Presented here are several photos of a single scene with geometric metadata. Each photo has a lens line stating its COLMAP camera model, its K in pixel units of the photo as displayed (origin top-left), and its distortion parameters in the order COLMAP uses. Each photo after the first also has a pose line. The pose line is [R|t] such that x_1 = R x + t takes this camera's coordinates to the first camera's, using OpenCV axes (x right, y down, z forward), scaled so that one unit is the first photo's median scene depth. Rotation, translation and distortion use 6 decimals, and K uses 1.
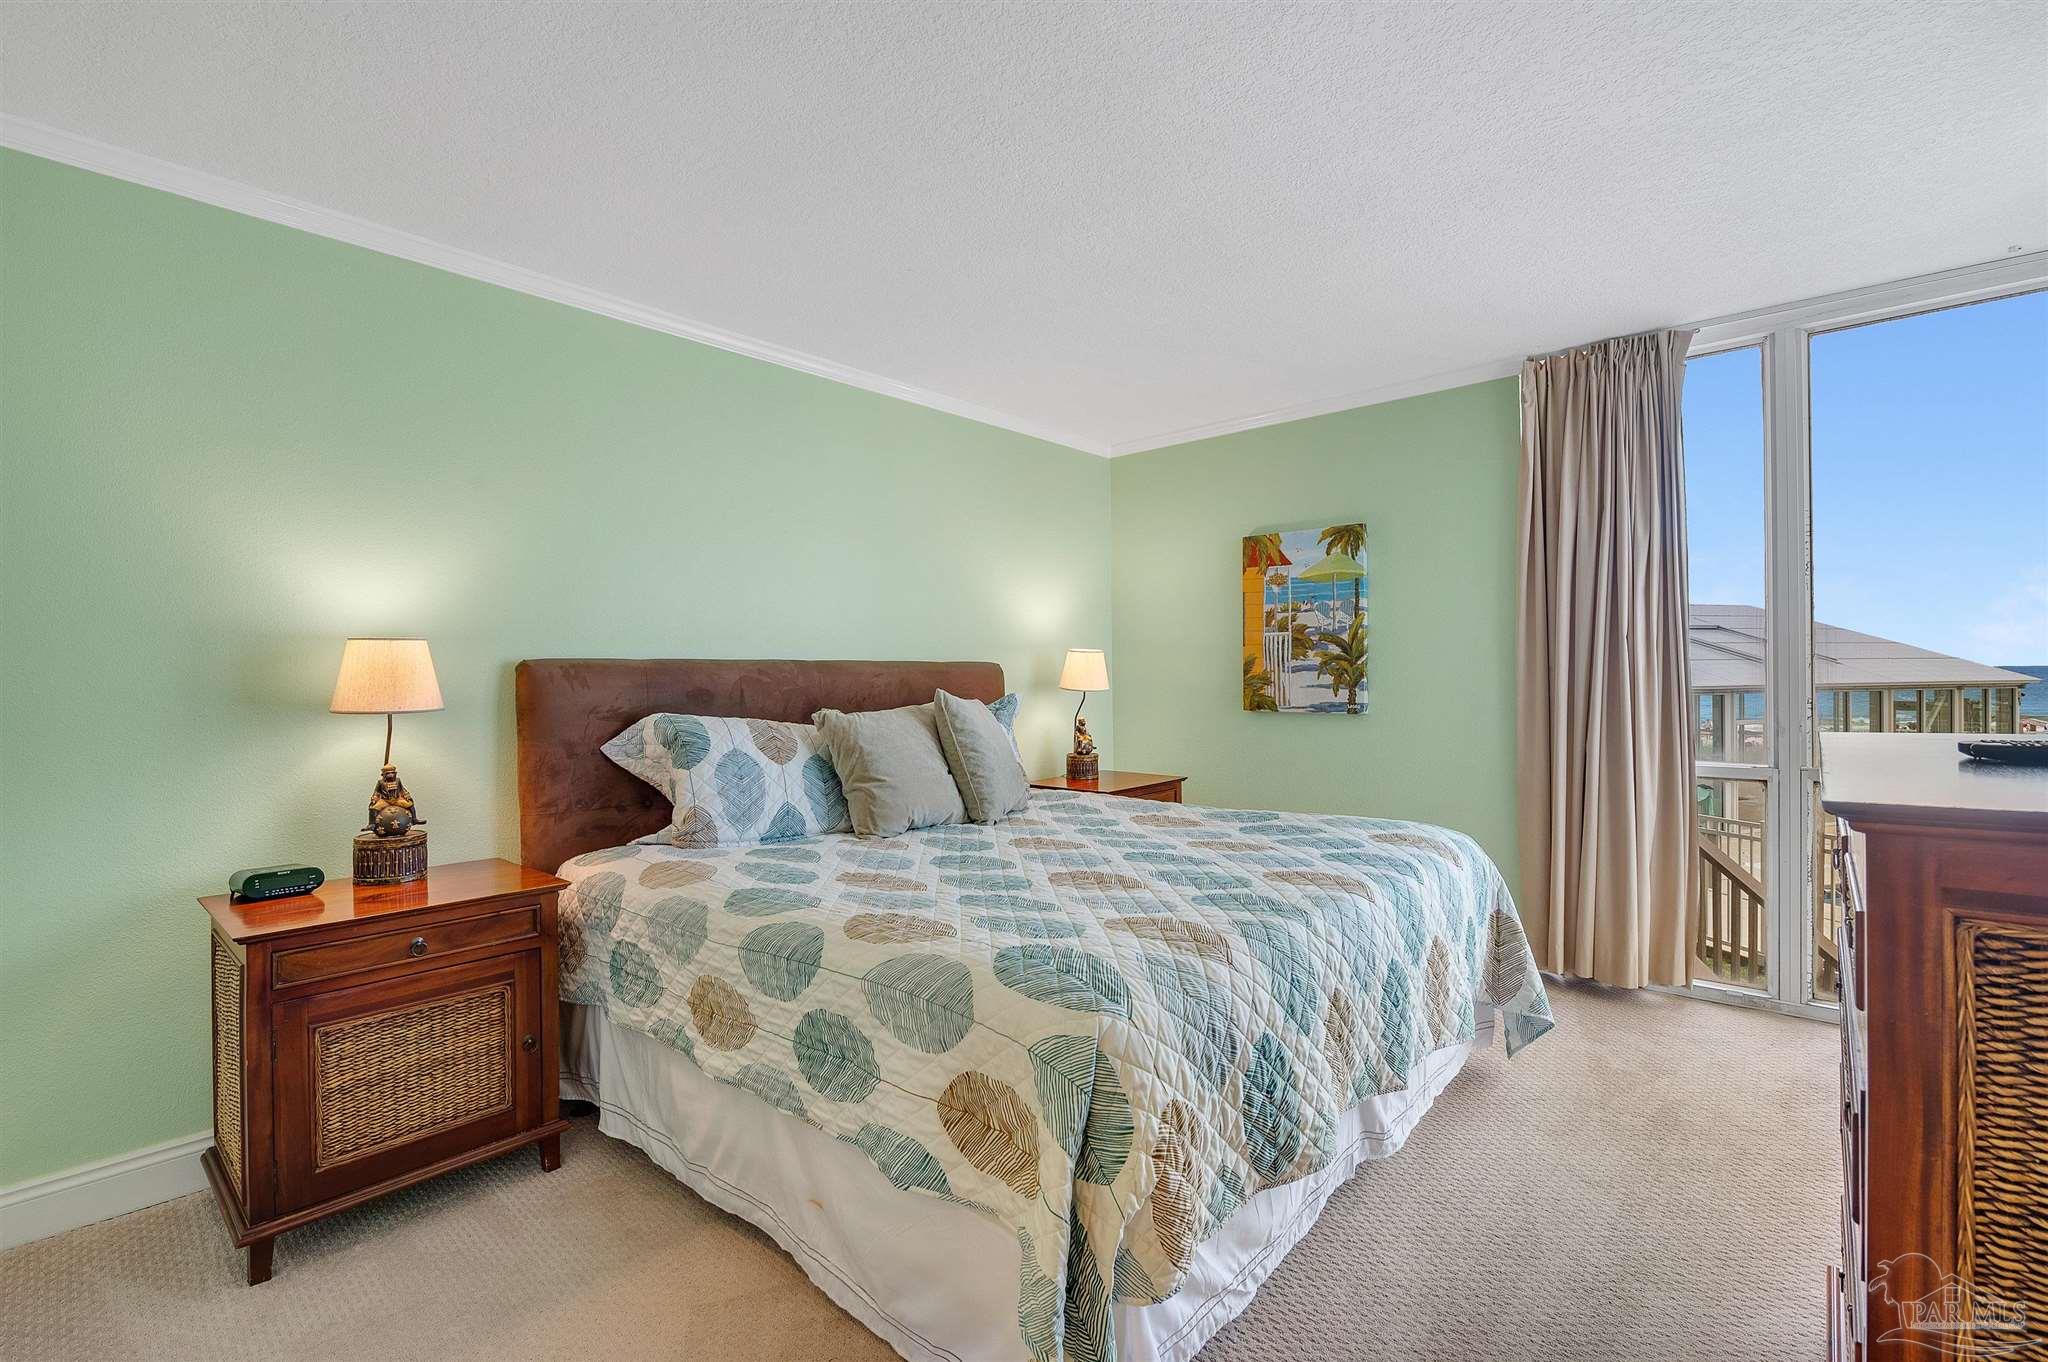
lens RADIAL K [[899.9, 0, 1020.0], [0, 899.9, 675.7], [0, 0, 1]] dist [-0.009595, -0.003634]
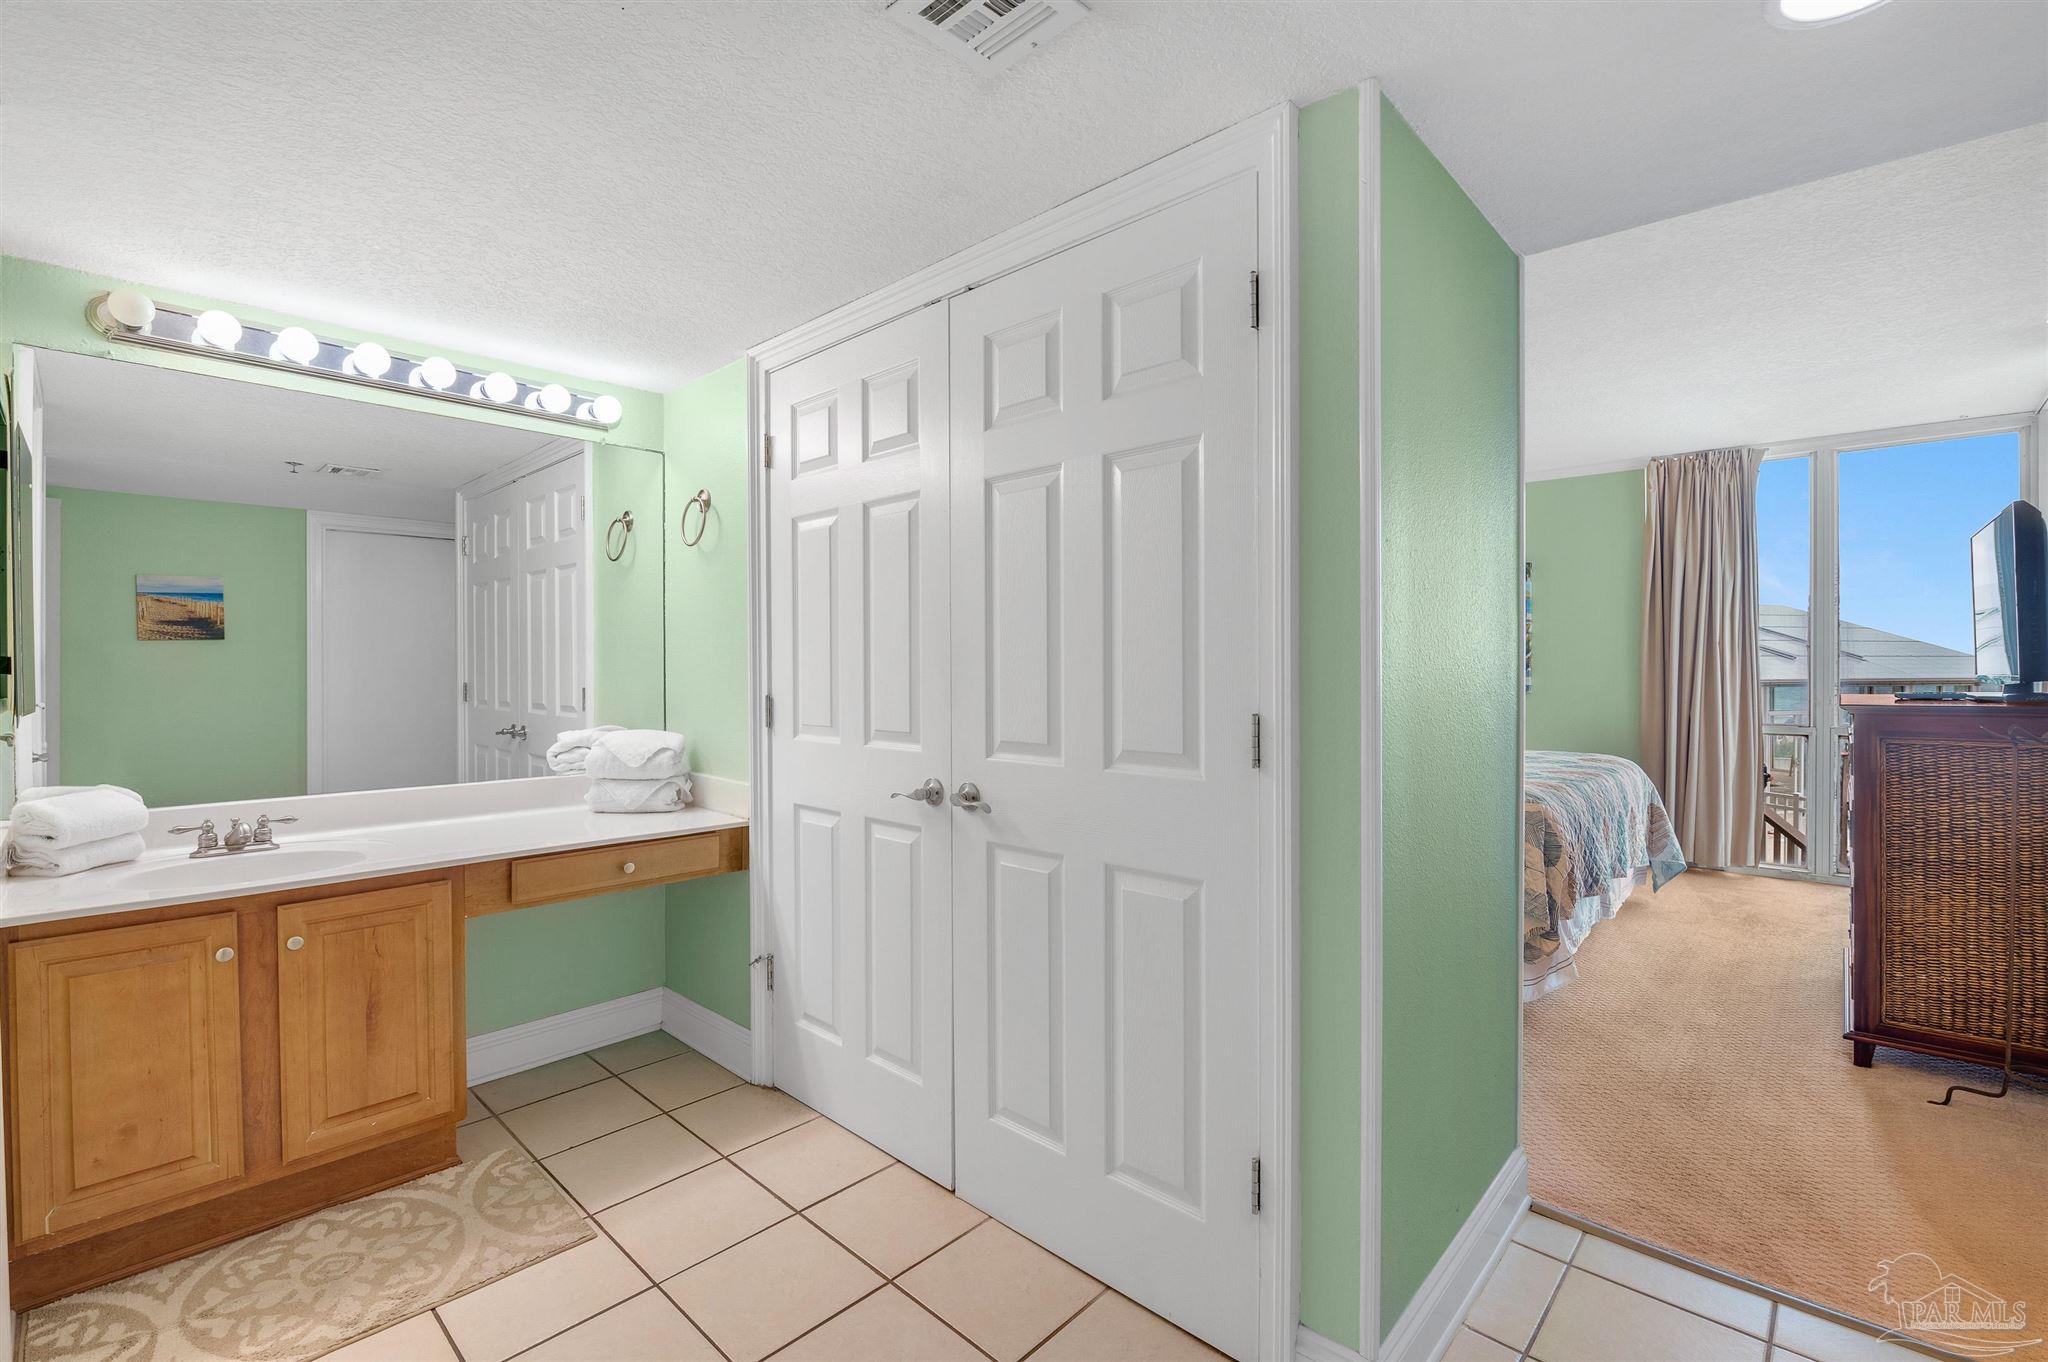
lens RADIAL K [[899.9, 0, 1010.4], [0, 899.9, 673.0], [0, 0, 1]] dist [-0.009595, -0.003634]
pose [[0.999696, 0.007340, -0.023550, -0.529934], [-0.007165, 0.999946, 0.007513, 0.005108], [0.023604, -0.007342, 0.999694, -0.598747]]
